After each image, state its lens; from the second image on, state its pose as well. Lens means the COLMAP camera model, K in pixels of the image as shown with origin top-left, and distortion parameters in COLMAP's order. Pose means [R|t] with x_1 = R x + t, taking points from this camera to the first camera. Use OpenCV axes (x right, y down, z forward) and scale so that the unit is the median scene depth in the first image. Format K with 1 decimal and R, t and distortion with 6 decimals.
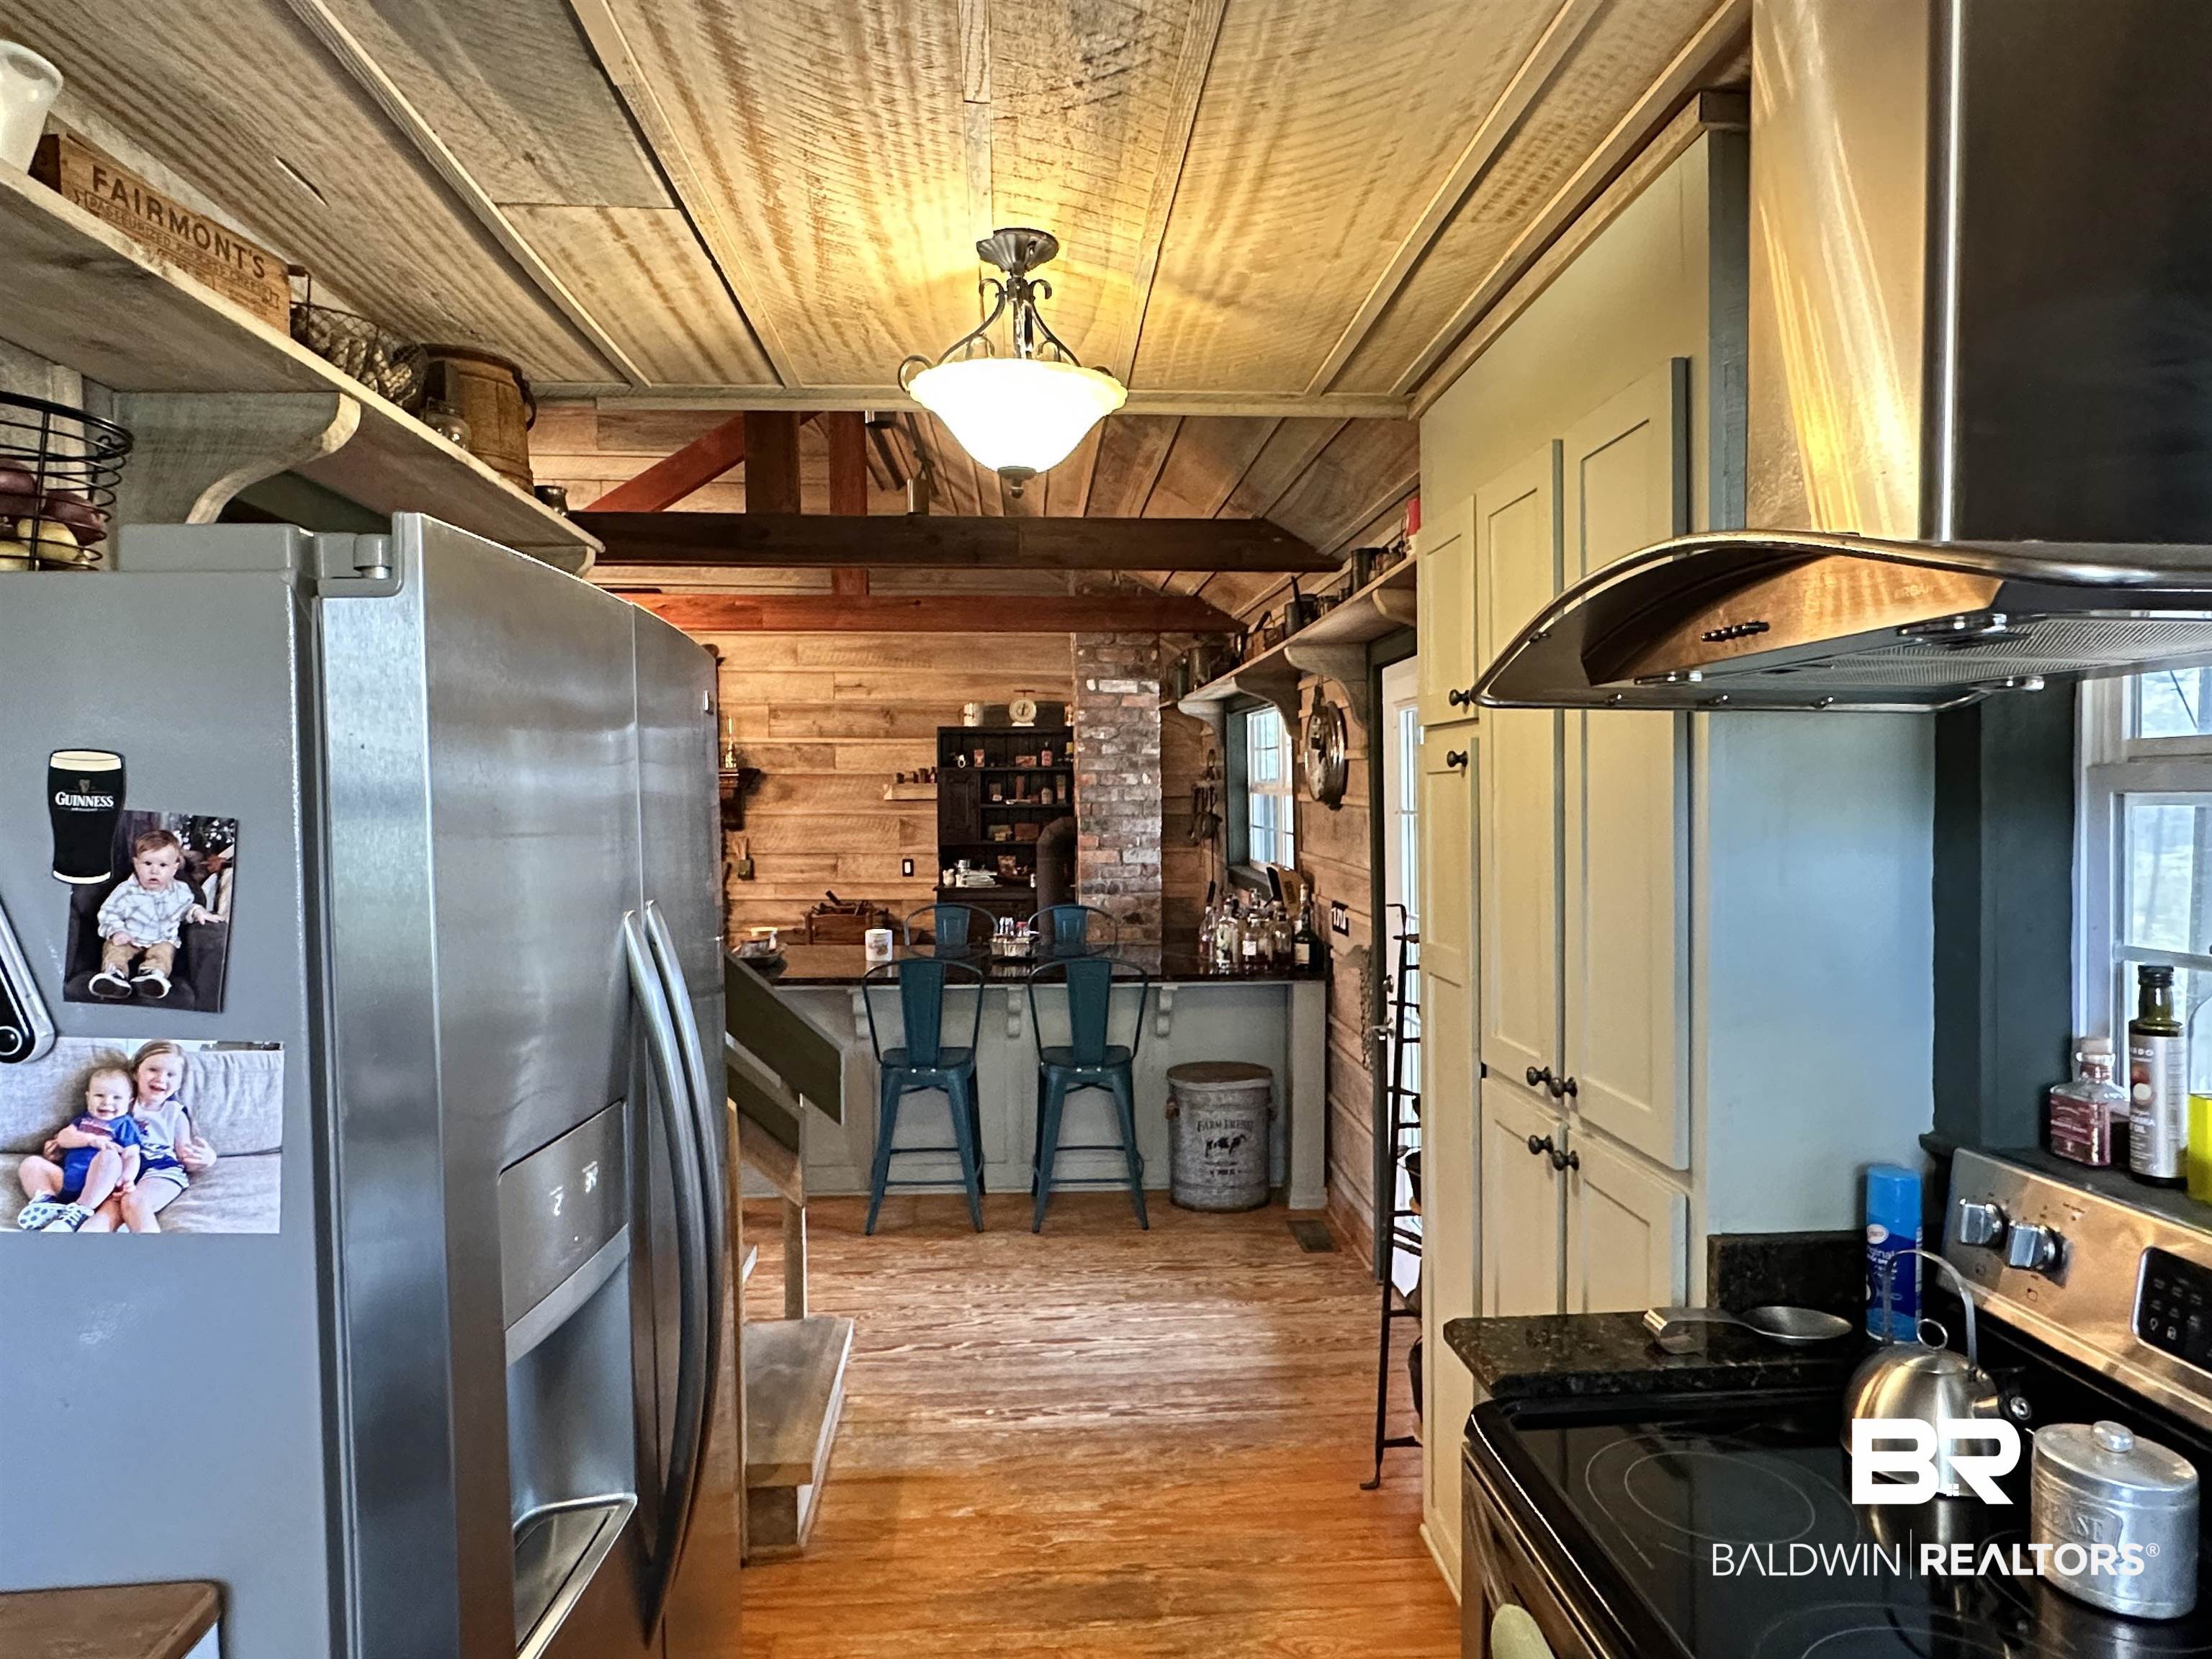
lens RADIAL K [[1303.0, 0, 1102.1], [0, 1303.0, 836.3], [0, 0, 1]] dist [0.004808, 0.000409]
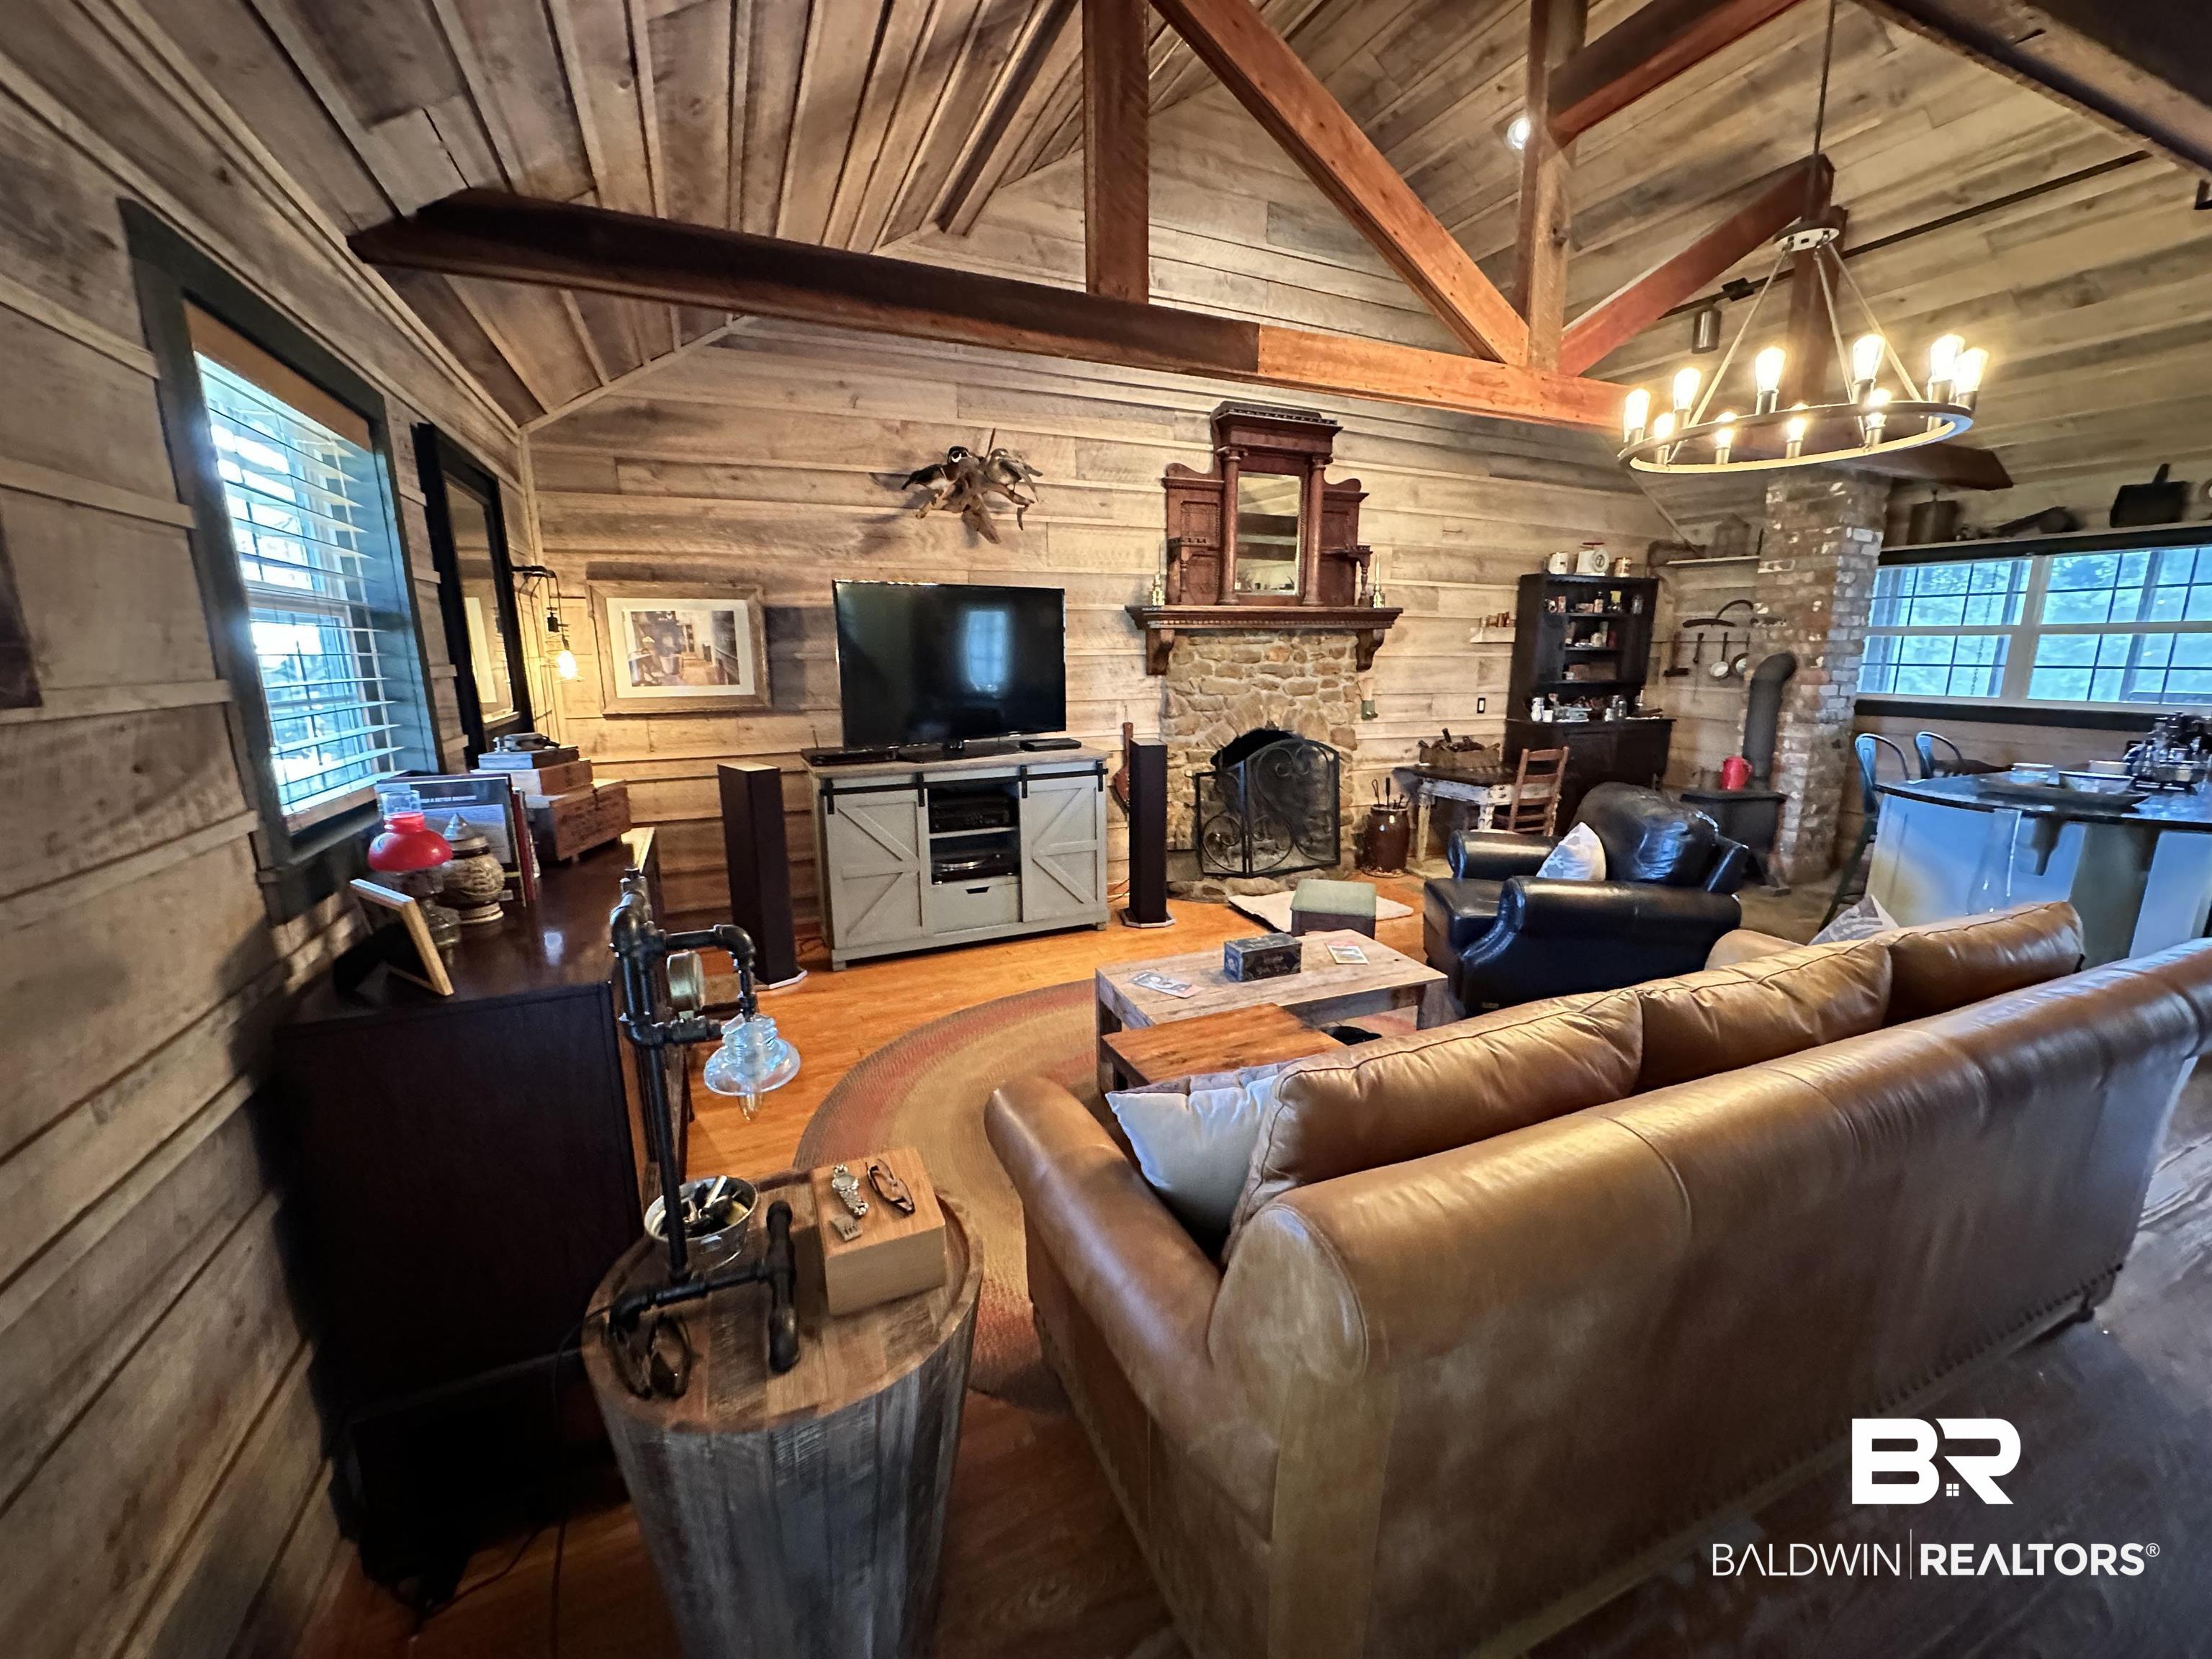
lens RADIAL K [[884.1, 0, 1102.8], [0, 884.1, 829.5], [0, 0, 1]] dist [-0.004276, 0.000598]
pose [[0.936315, -0.065443, 0.345010, -0.717696], [0.010302, 0.987178, 0.159292, 0.005257], [-0.351011, -0.145593, 0.924983, 0.410181]]
